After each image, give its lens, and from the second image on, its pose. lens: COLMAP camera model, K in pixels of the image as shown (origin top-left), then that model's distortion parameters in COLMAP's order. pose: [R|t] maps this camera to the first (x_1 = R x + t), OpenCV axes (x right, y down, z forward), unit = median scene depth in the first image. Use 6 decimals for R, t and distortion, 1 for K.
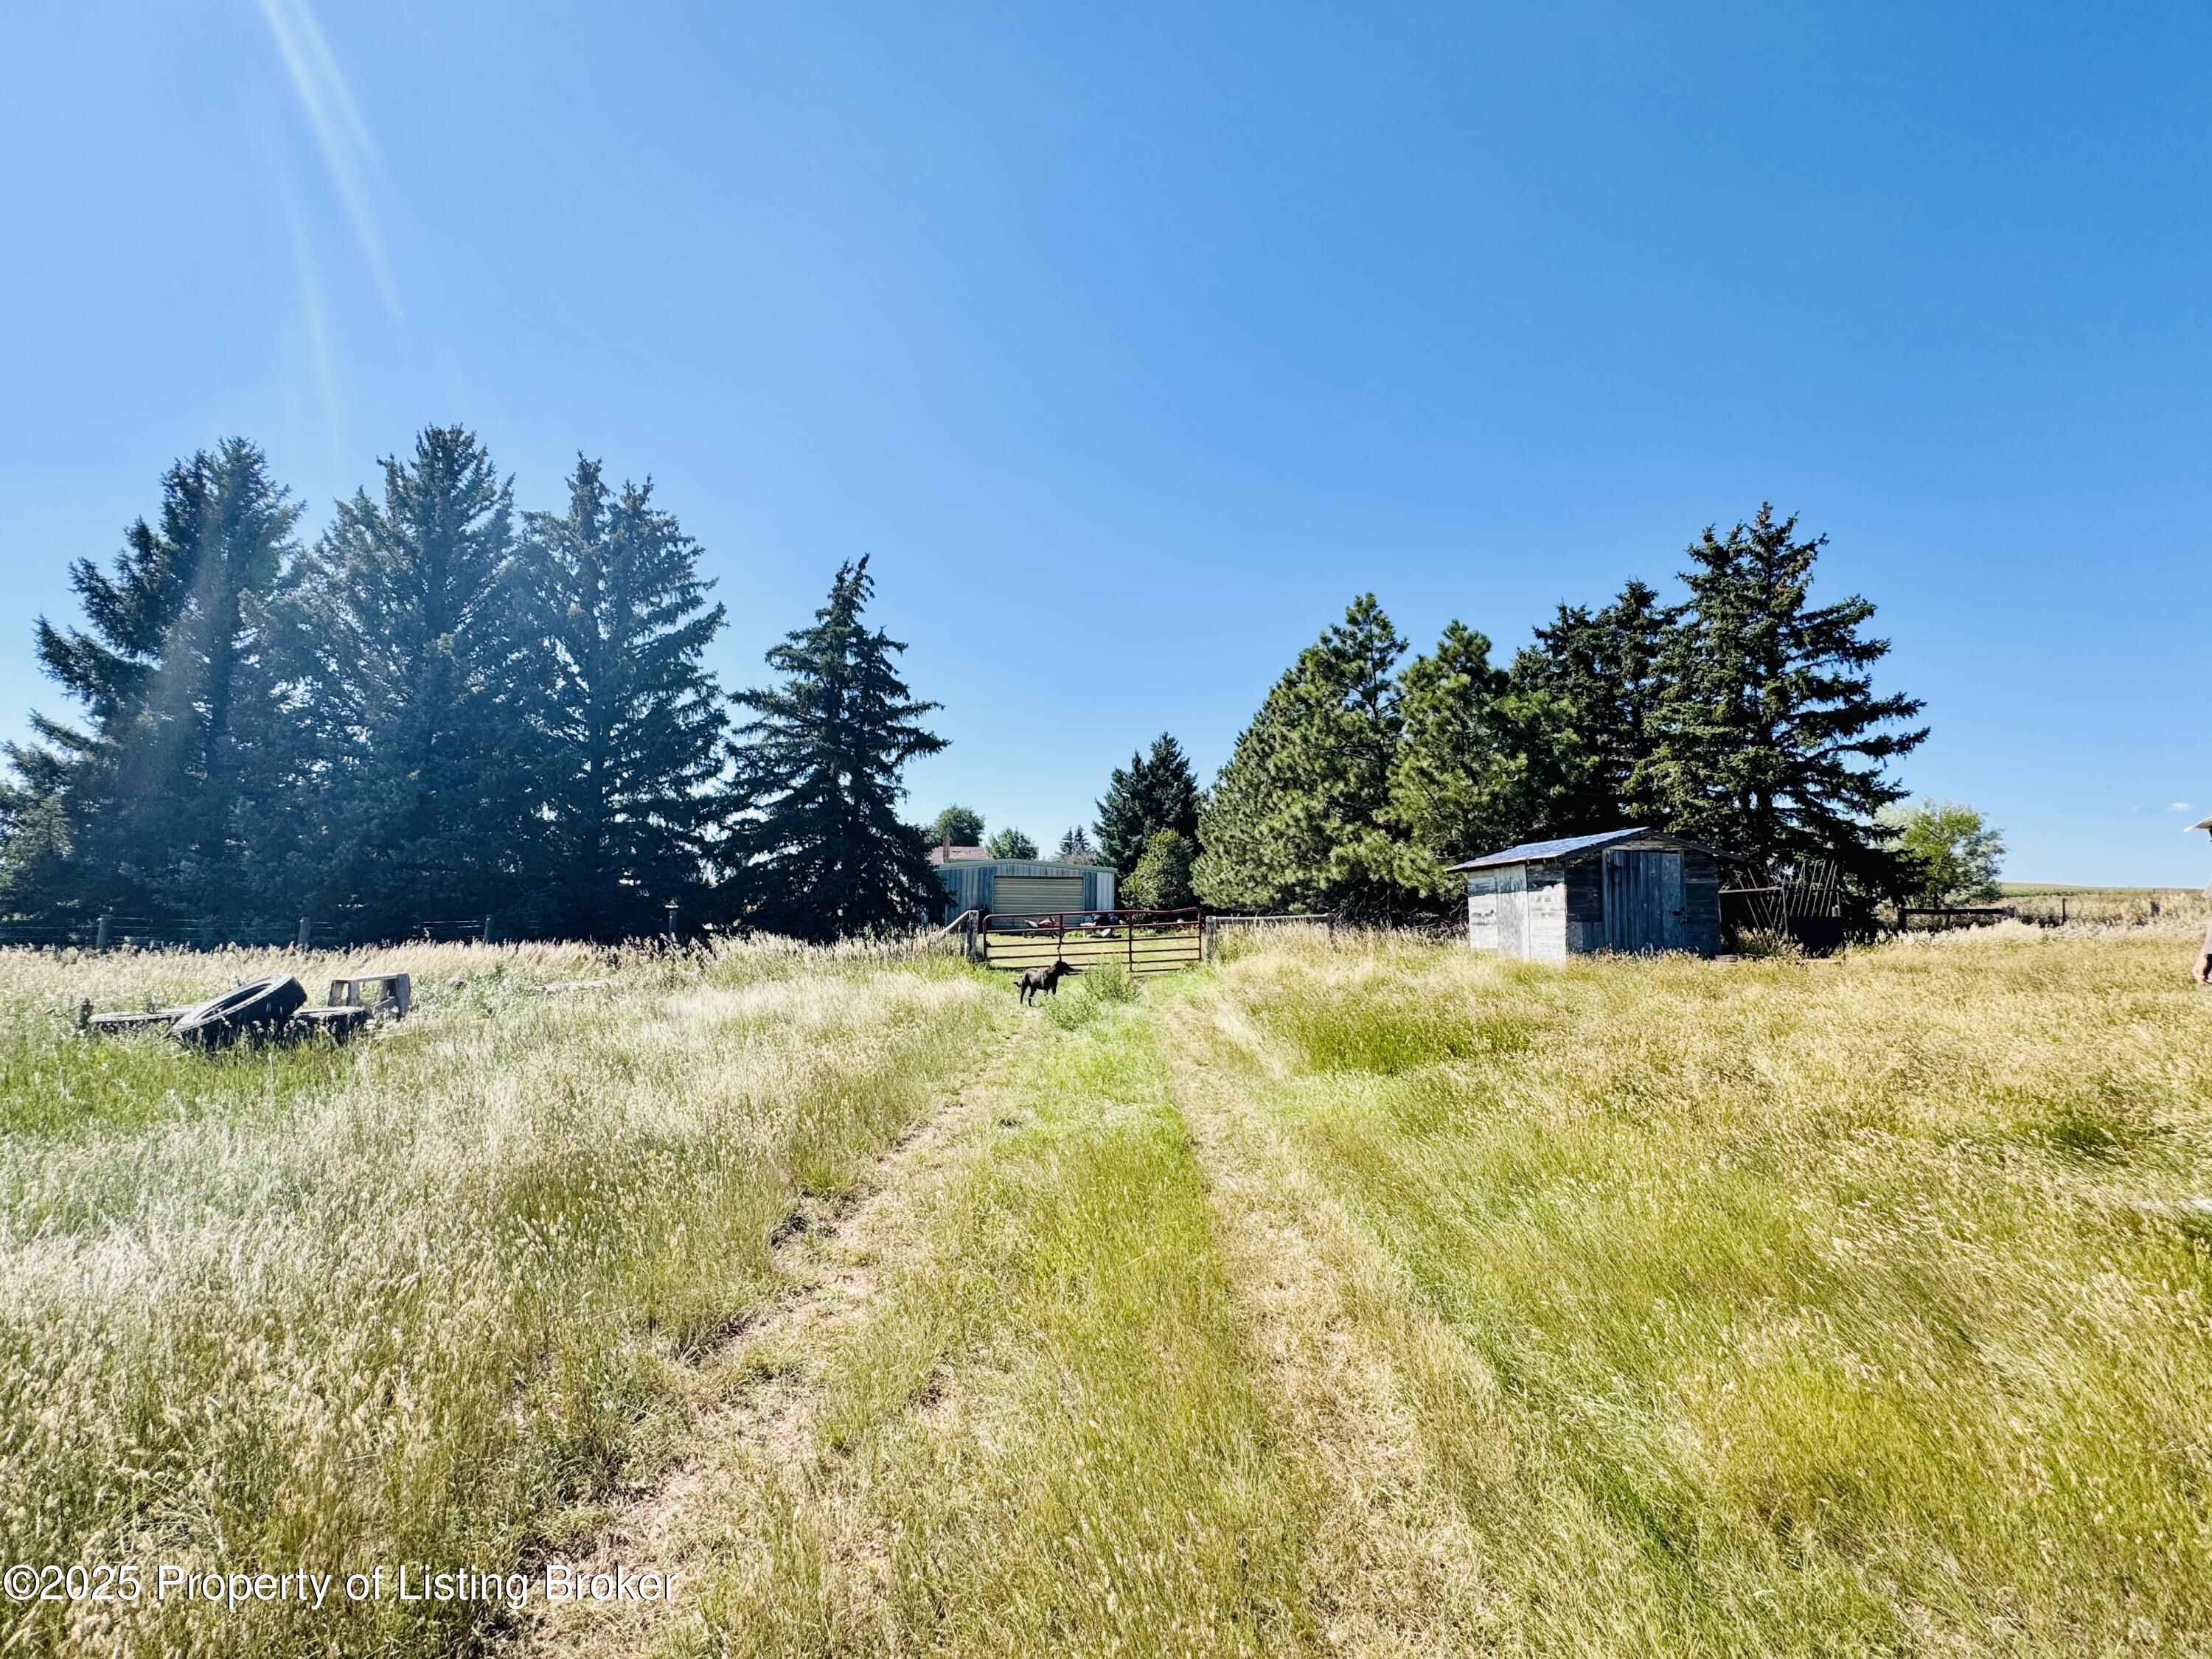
lens RADIAL K [[867.8, 0, 1106.0], [0, 867.8, 829.5], [0, 0, 1]] dist [-0.000169, -0.000043]
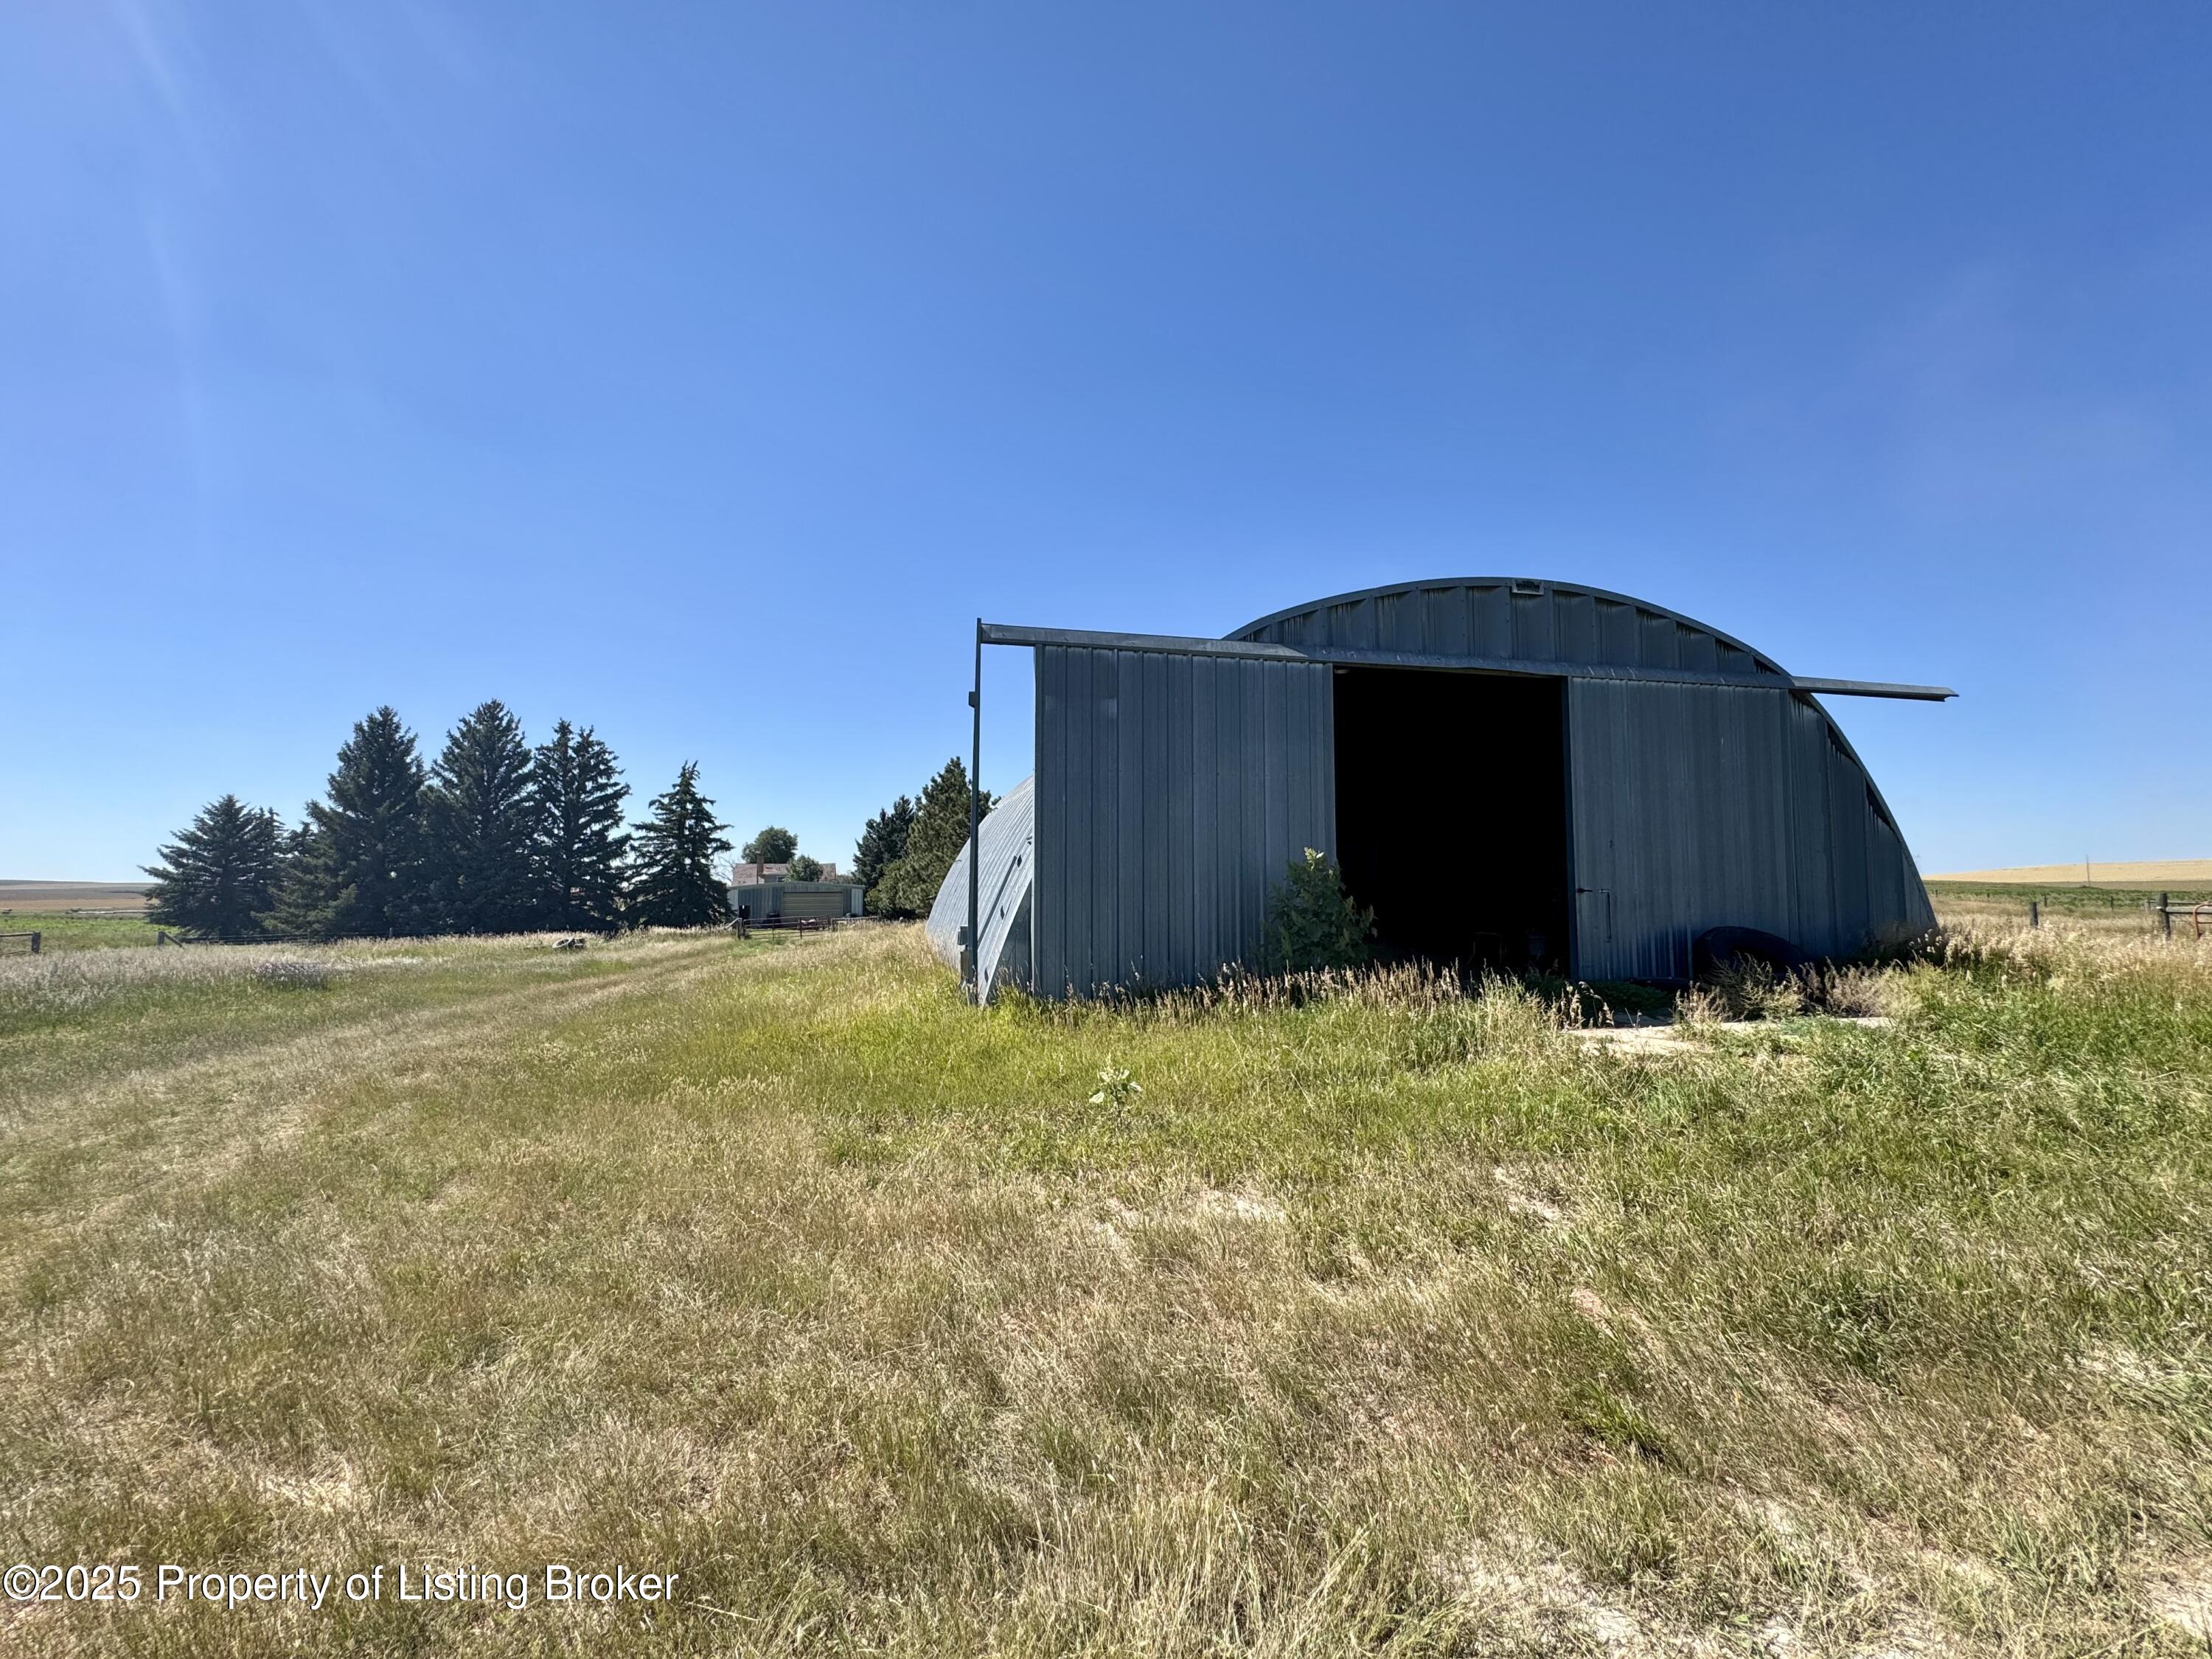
lens RADIAL K [[867.8, 0, 1106.0], [0, 867.8, 829.5], [0, 0, 1]] dist [-0.000169, -0.000043]
pose [[0.984385, -0.007474, 0.175869, 0.378971], [0.006600, 0.999963, 0.005555, -0.143720], [-0.175903, -0.004308, 0.984398, -1.426079]]
